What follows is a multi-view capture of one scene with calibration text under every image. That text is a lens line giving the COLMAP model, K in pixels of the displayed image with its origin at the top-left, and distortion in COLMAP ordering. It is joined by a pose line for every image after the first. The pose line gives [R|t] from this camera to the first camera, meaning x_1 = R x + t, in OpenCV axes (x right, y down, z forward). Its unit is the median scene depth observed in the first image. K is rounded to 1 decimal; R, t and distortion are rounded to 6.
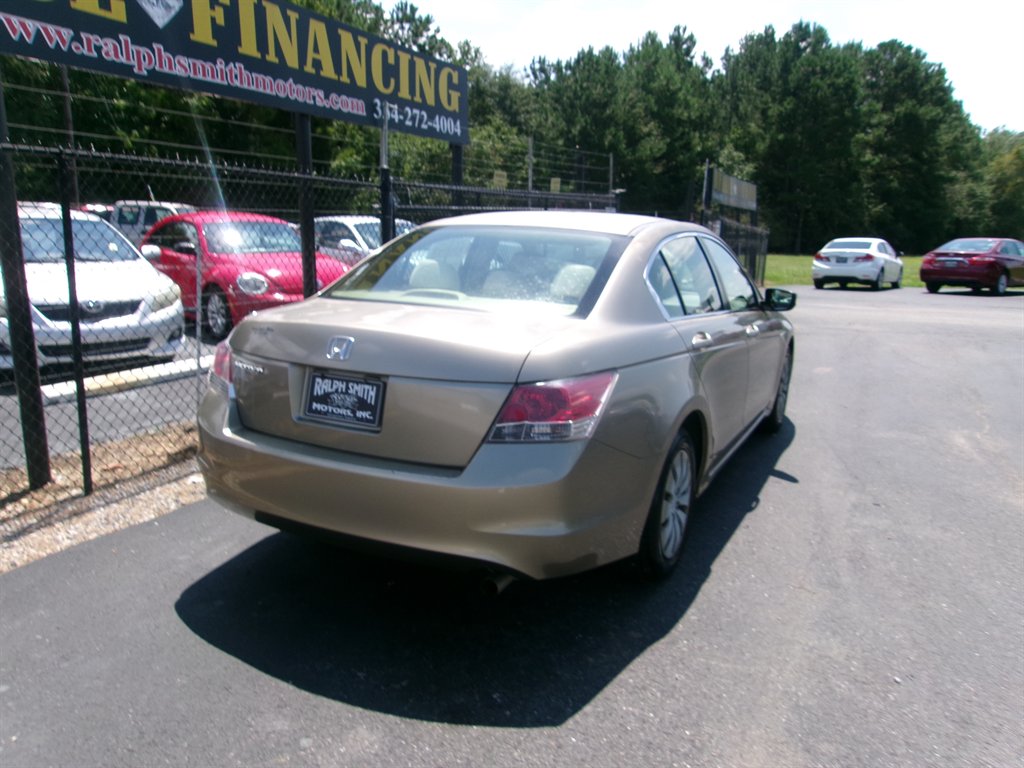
lens RADIAL K [[811.0, 0, 512.0], [0, 811.0, 384.0], [0, 0, 1]] dist [-0.042640, 0.091265]
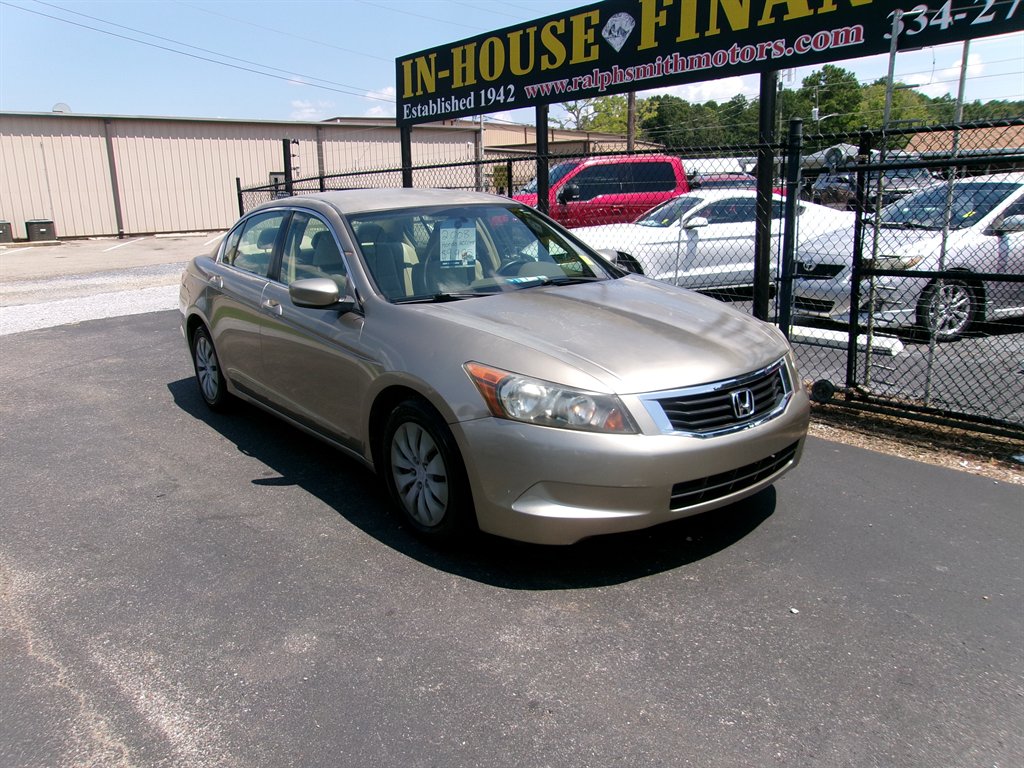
lens RADIAL K [[803.1, 0, 480.3], [0, 803.1, 382.1], [0, 0, 1]] dist [-0.029518, 0.078626]
pose [[-0.455413, 0.201950, -0.867073, 0.241684], [-0.155422, 0.940942, 0.300787, -0.072192], [0.876609, 0.271745, -0.397129, 0.374859]]
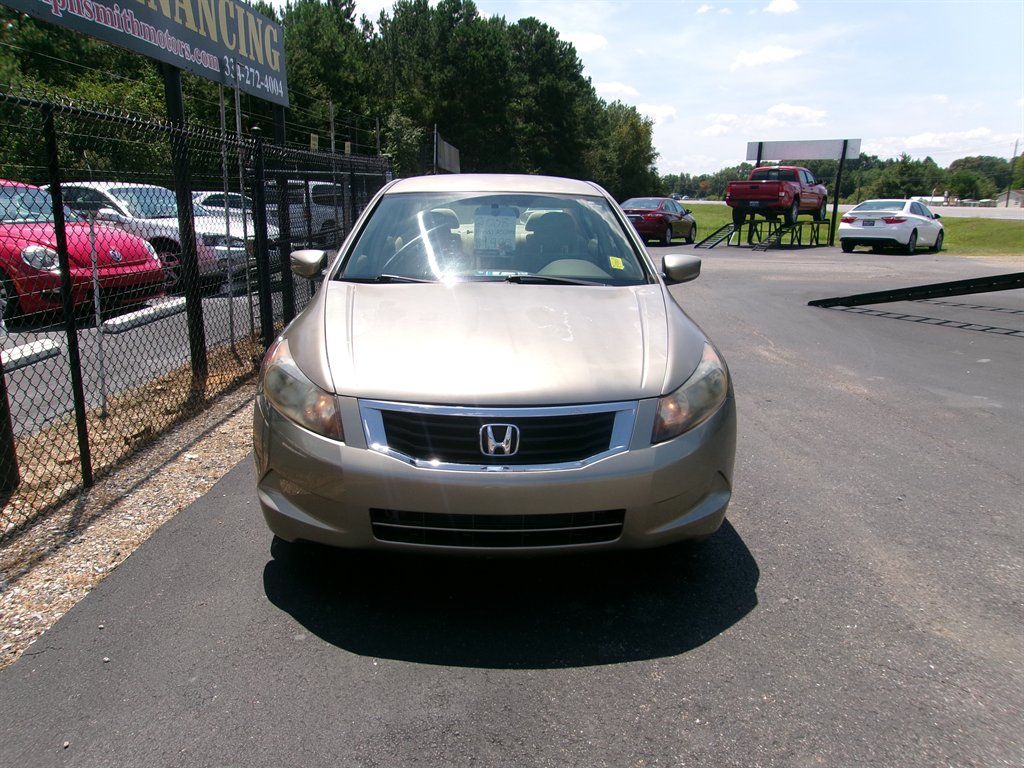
lens RADIAL K [[811.0, 0, 512.0], [0, 811.0, 384.0], [0, 0, 1]] dist [-0.042640, 0.091265]
pose [[0.914208, -0.103138, 0.391900, -0.096958], [0.086830, 0.994465, 0.059164, 0.002266], [-0.395833, -0.020060, 0.918103, -0.006550]]
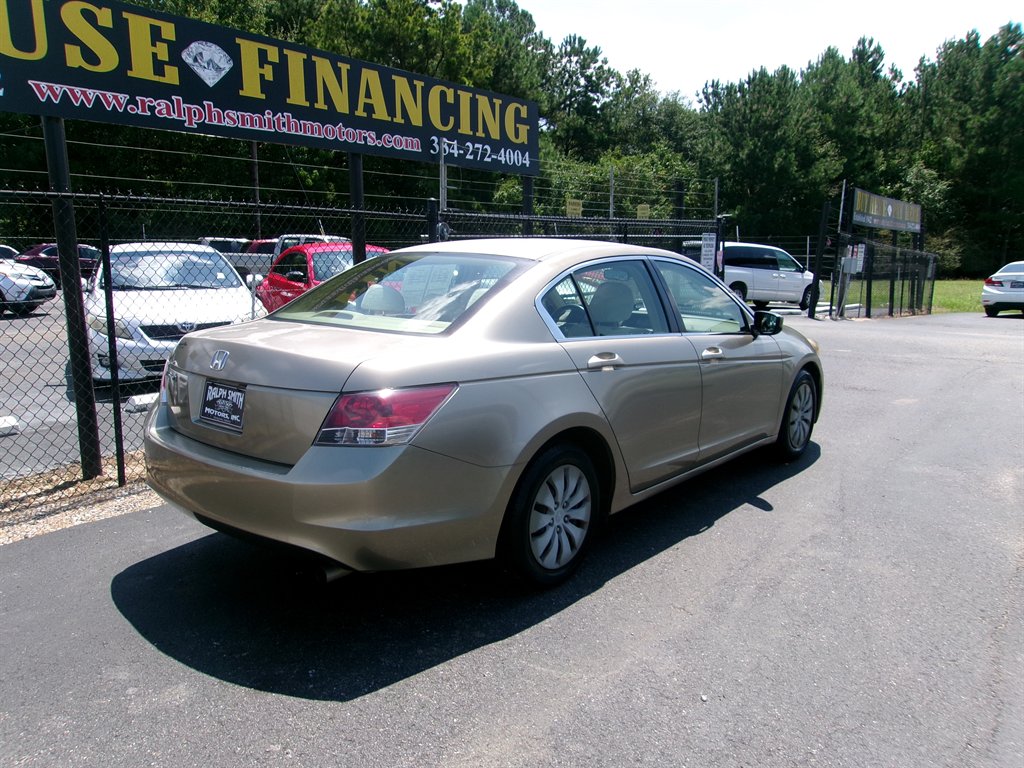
lens RADIAL K [[815.1, 0, 512.0], [0, 815.1, 384.0], [0, 0, 1]] dist [-0.037525, 0.083218]
pose [[0.975714, 0.020955, -0.218045, 0.062687], [-0.028433, 0.999108, -0.031216, 0.002130], [0.217196, 0.036657, 0.975439, -0.006222]]
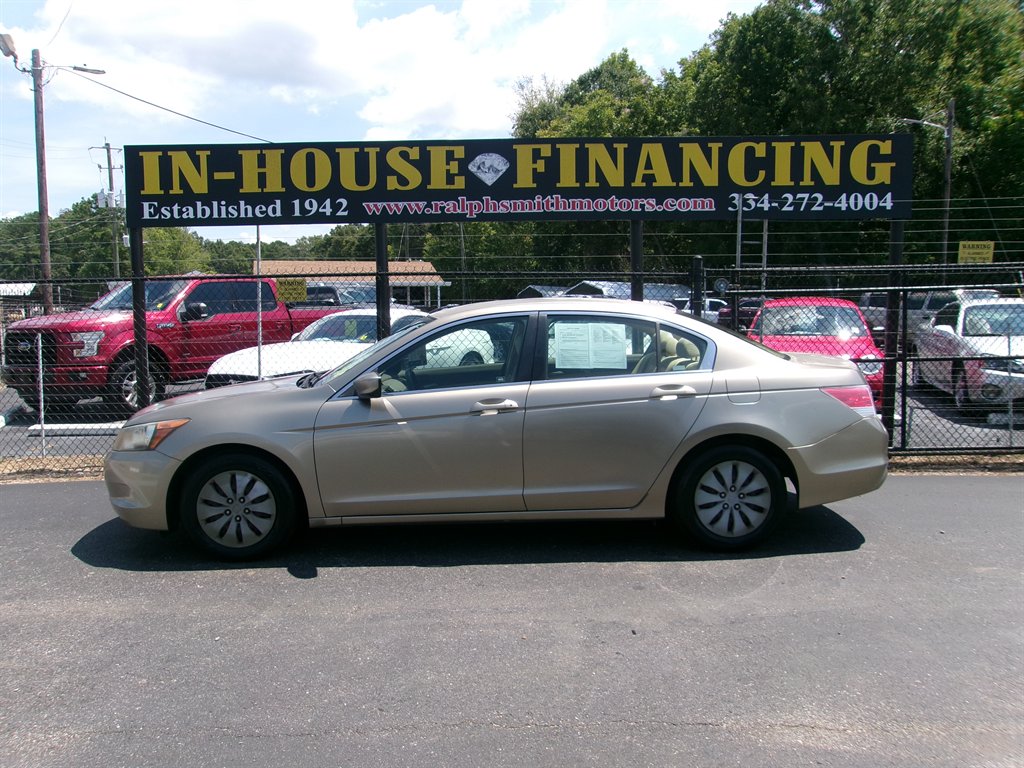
lens RADIAL K [[823.3, 0, 493.6], [0, 823.3, 384.1], [0, 0, 1]] dist [-0.057328, 0.131765]
pose [[0.395498, 0.067091, -0.916013, 0.258340], [-0.164922, 0.986306, 0.001033, -0.017919], [0.903539, 0.150662, 0.401146, 0.110475]]
